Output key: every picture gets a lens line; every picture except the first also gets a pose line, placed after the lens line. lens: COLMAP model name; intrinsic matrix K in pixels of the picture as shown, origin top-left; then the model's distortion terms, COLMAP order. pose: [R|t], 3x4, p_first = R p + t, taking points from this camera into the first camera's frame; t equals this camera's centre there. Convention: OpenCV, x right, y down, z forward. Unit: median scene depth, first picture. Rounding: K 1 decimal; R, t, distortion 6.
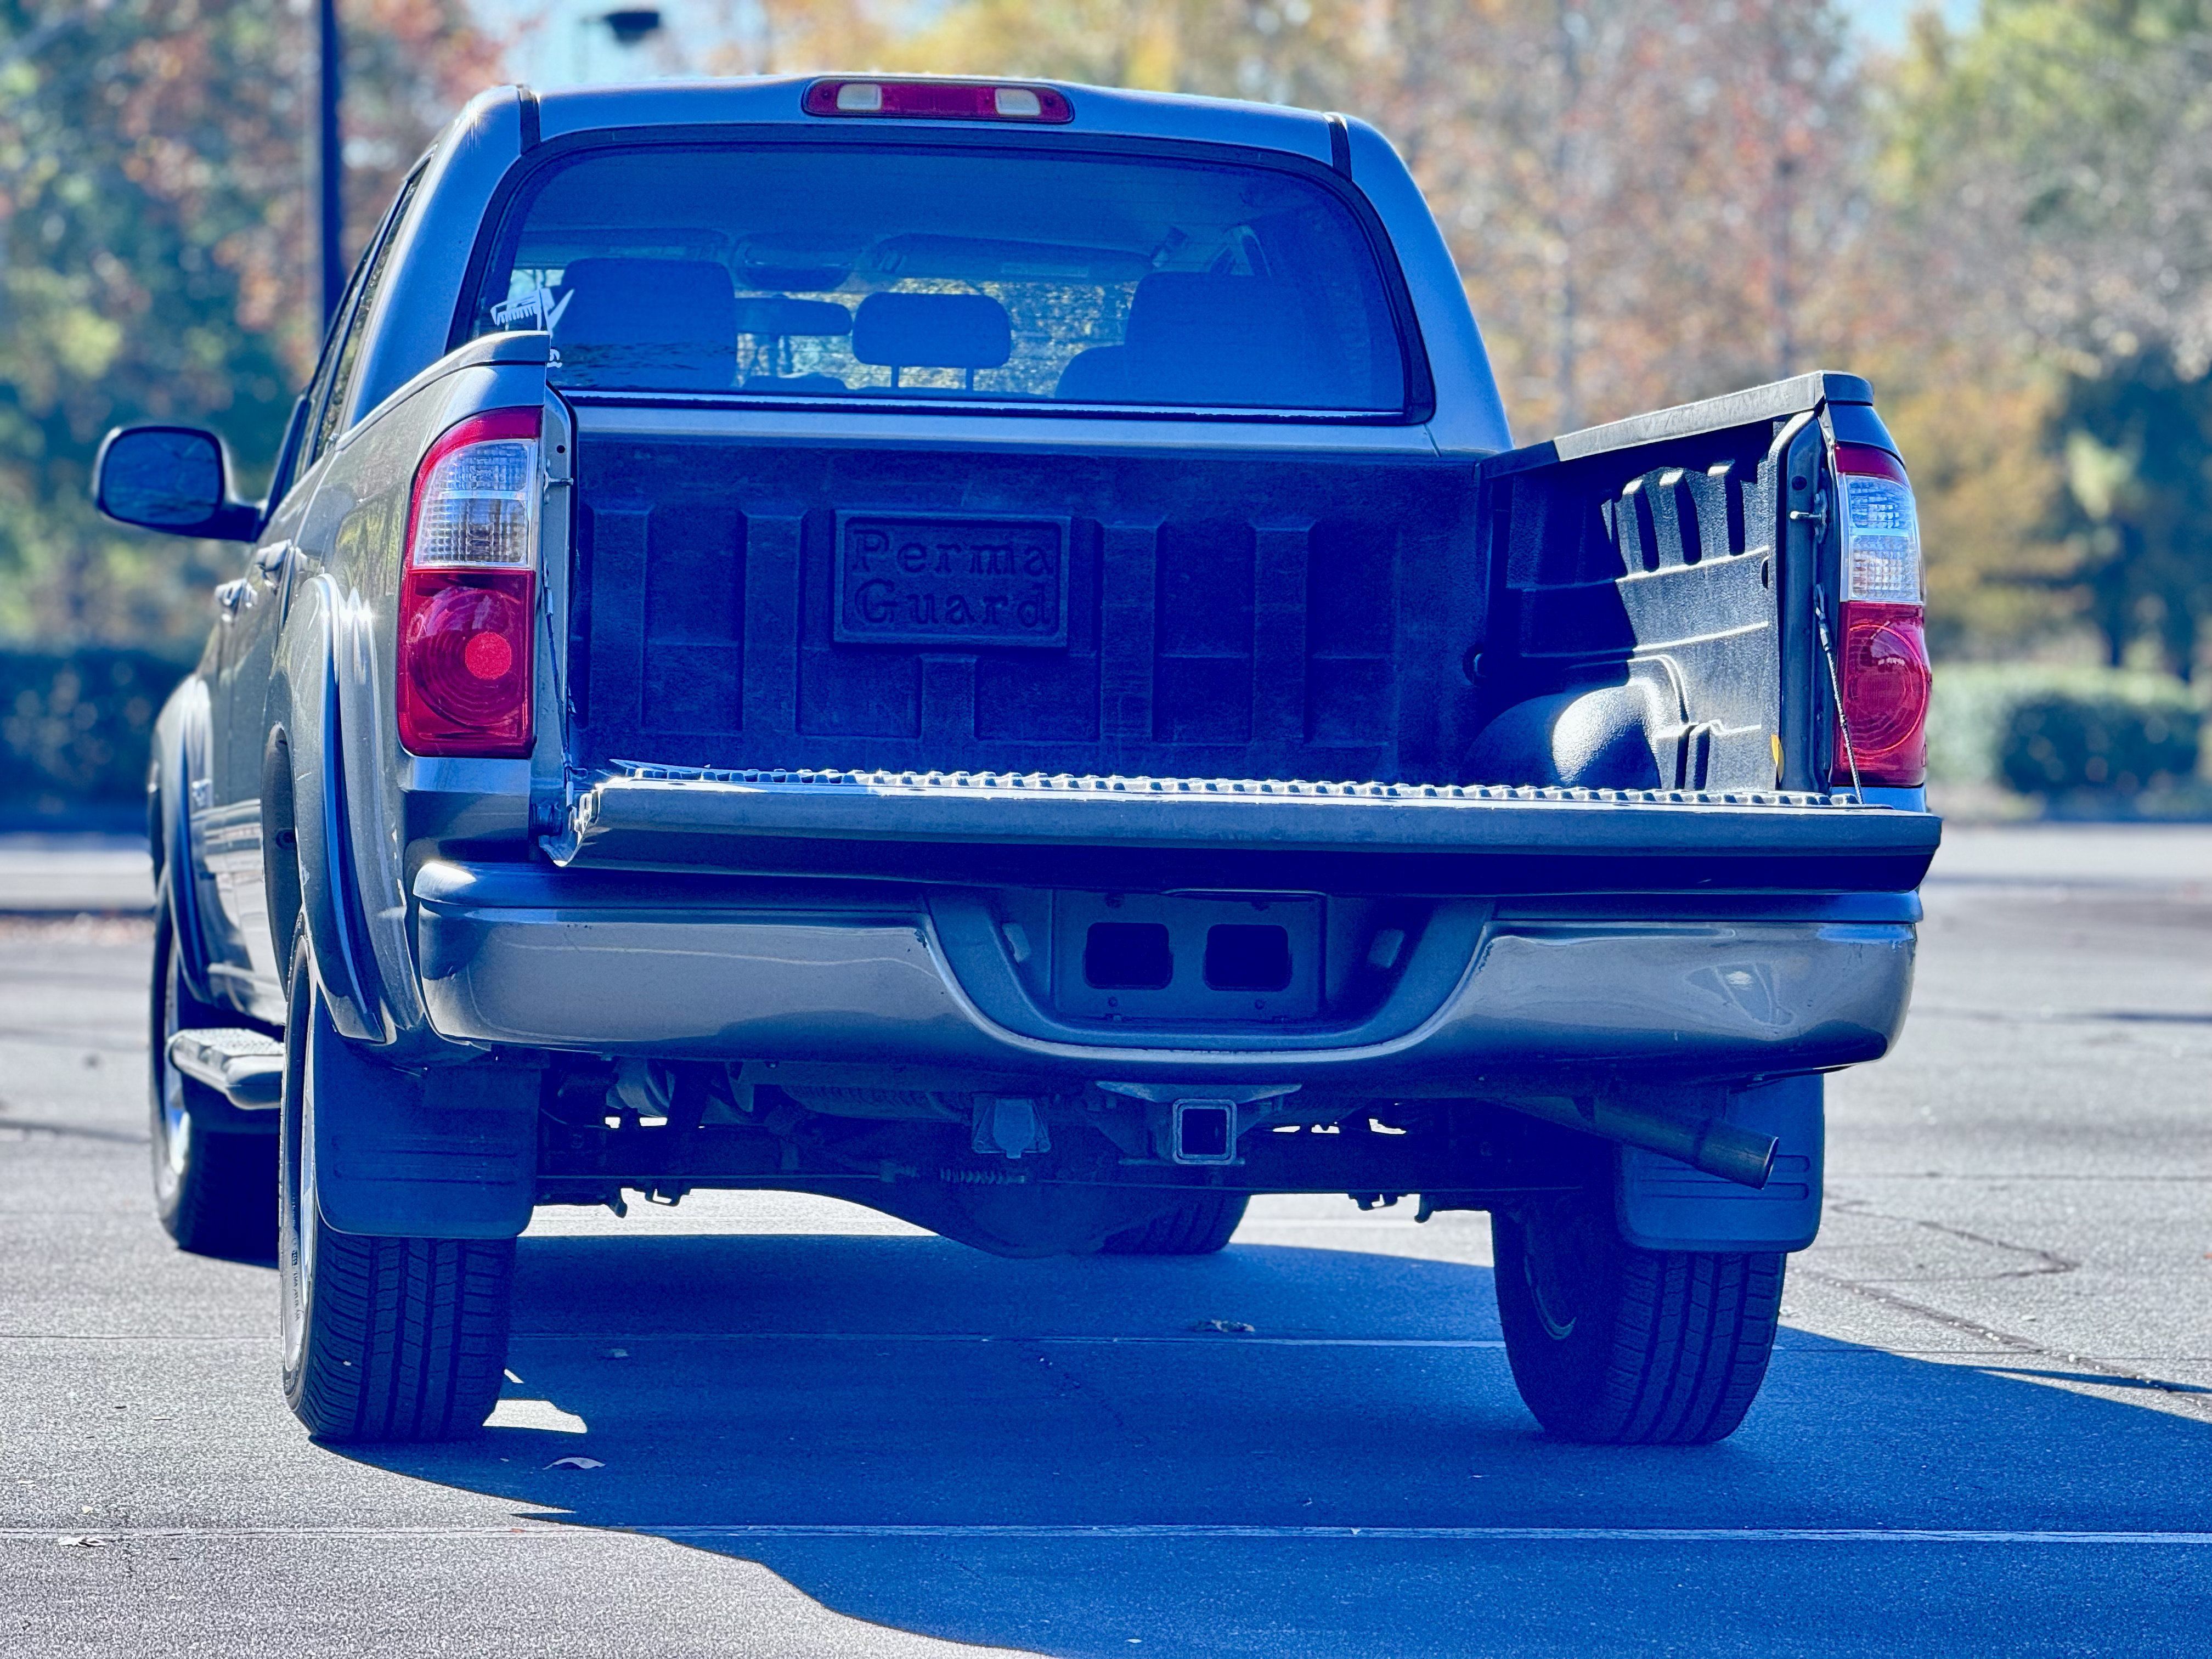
lens RADIAL K [[7766.2, 0, 1105.8], [0, 7766.2, 818.3], [0, 0, 1]] dist [0.257891, 0.000000]
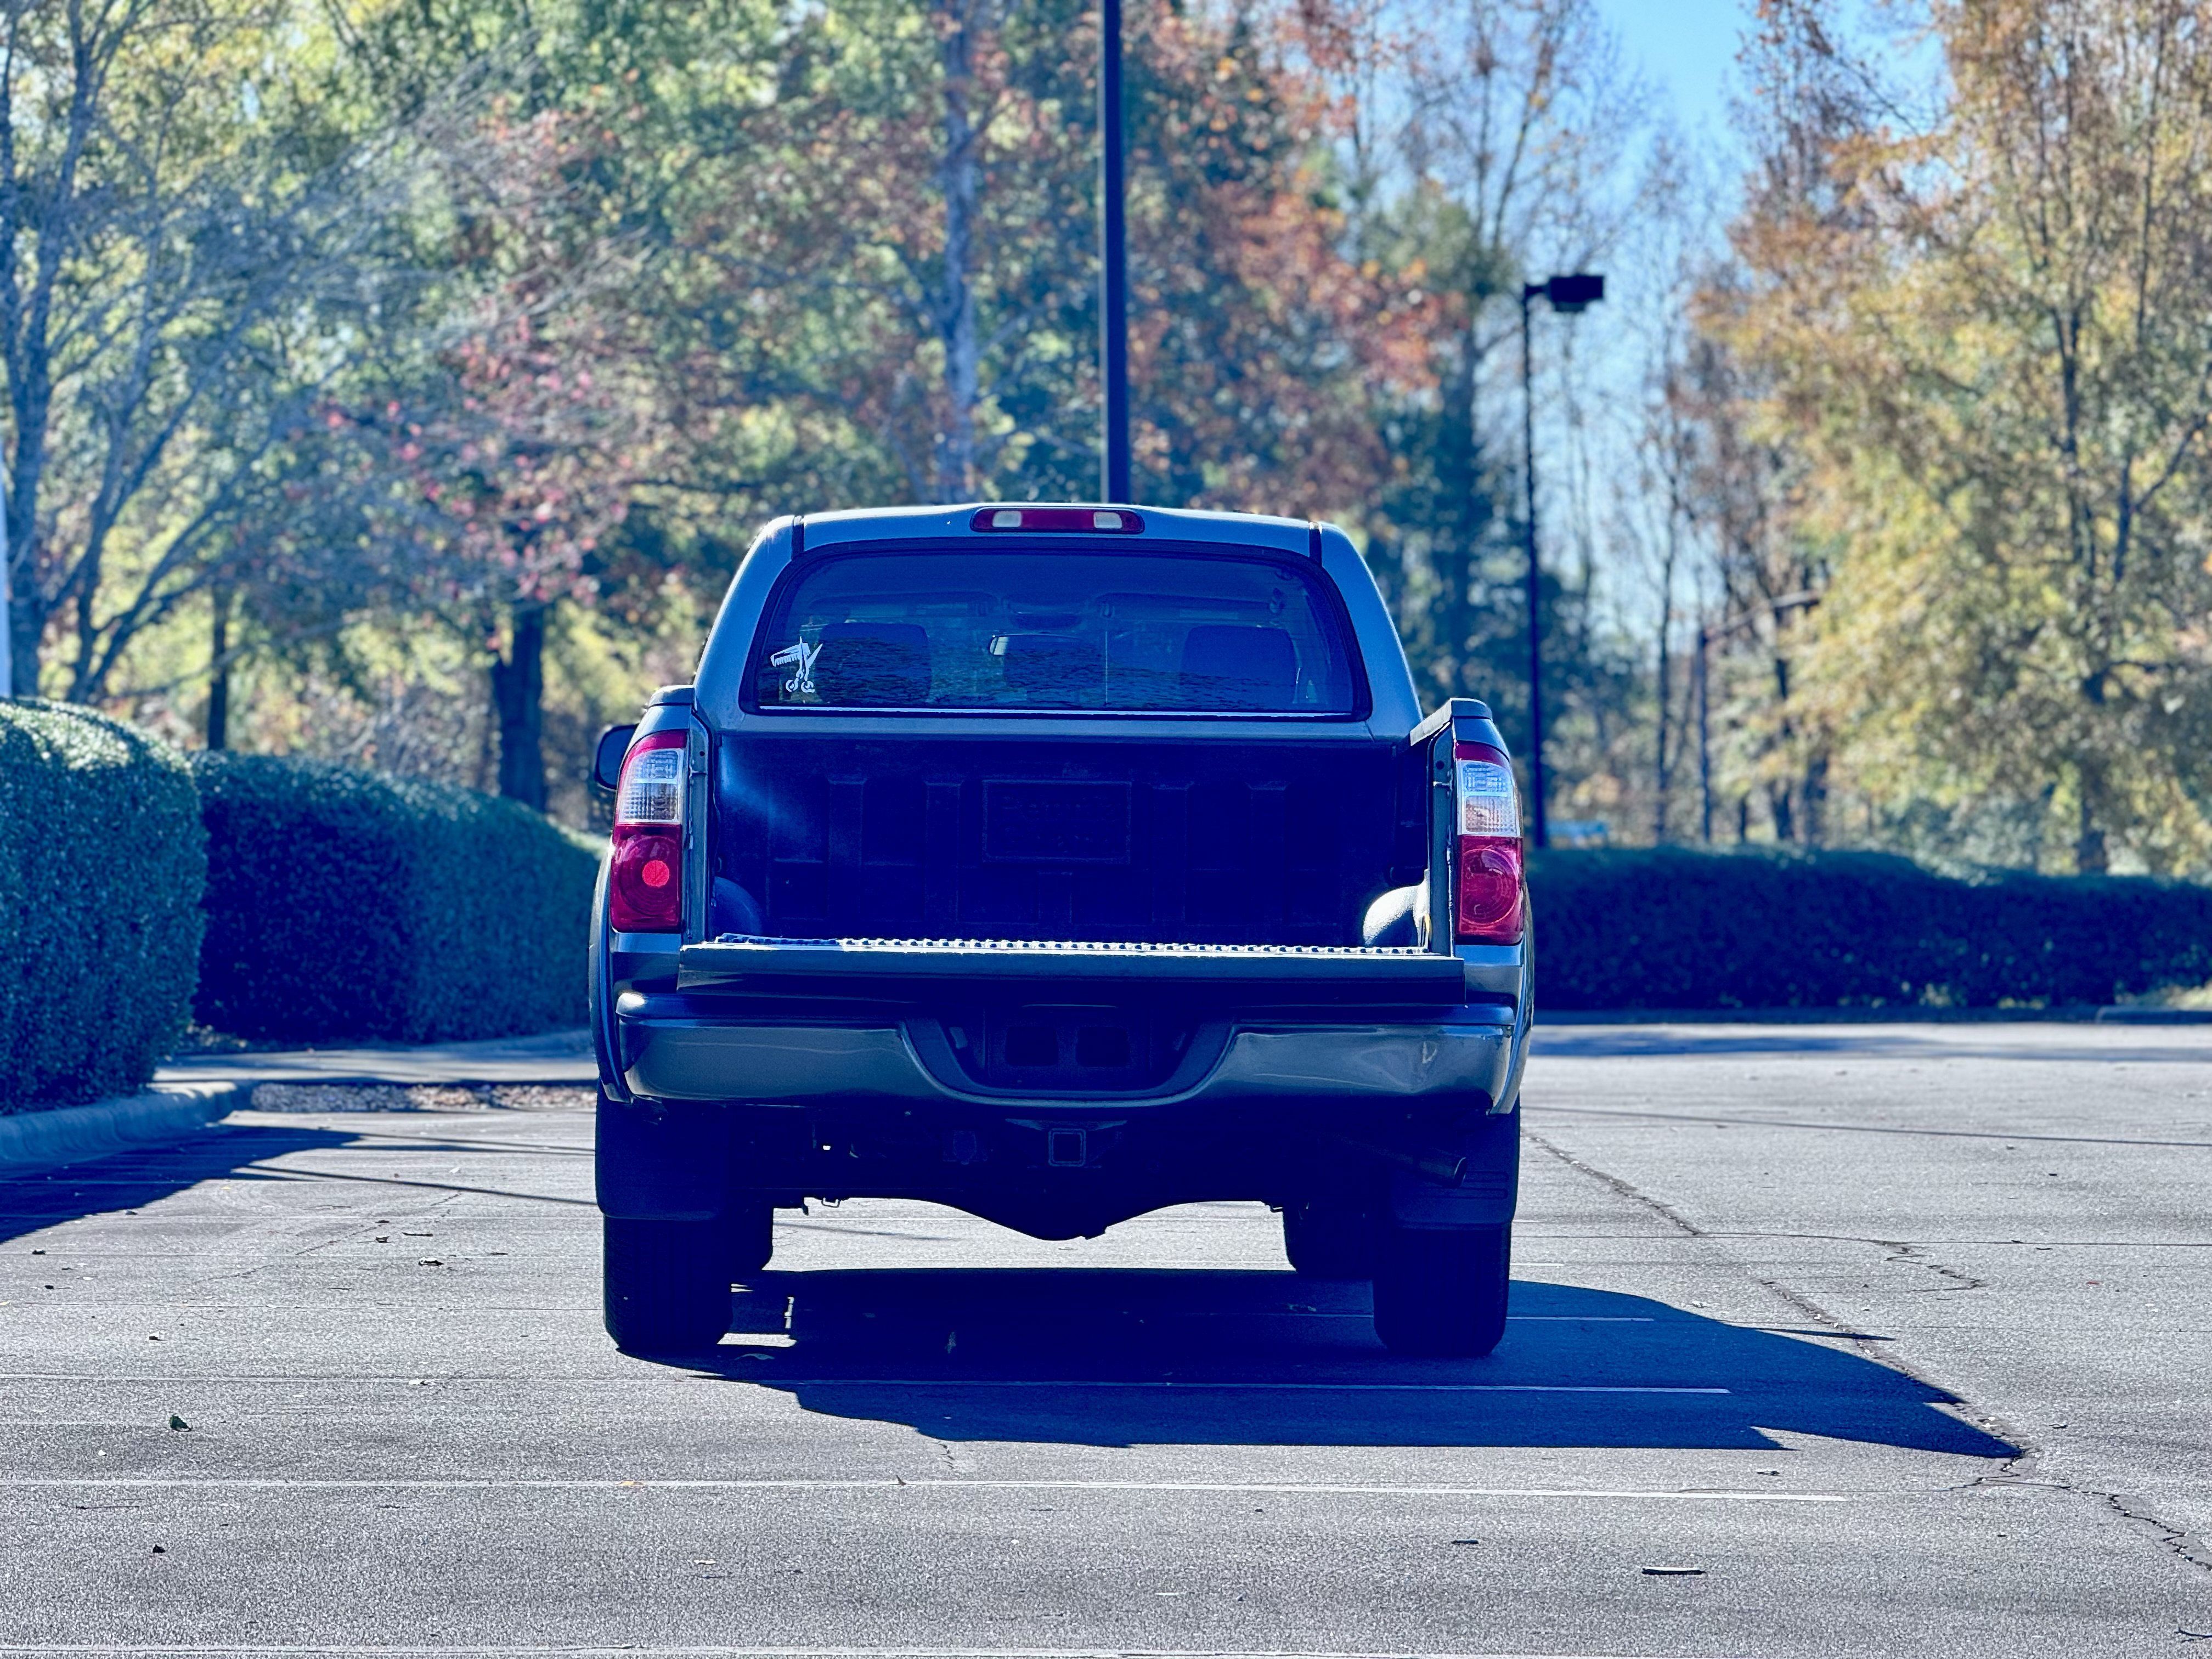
lens RADIAL K [[7766.2, 0, 1206.7], [0, 7766.2, 726.0], [0, 0, 1]] dist [0.257891, 0.000000]
pose [[0.990388, -0.009803, -0.137969, 0.273291], [0.004488, 0.999238, -0.038781, 0.013602], [0.138244, 0.037789, 0.989677, -0.677396]]
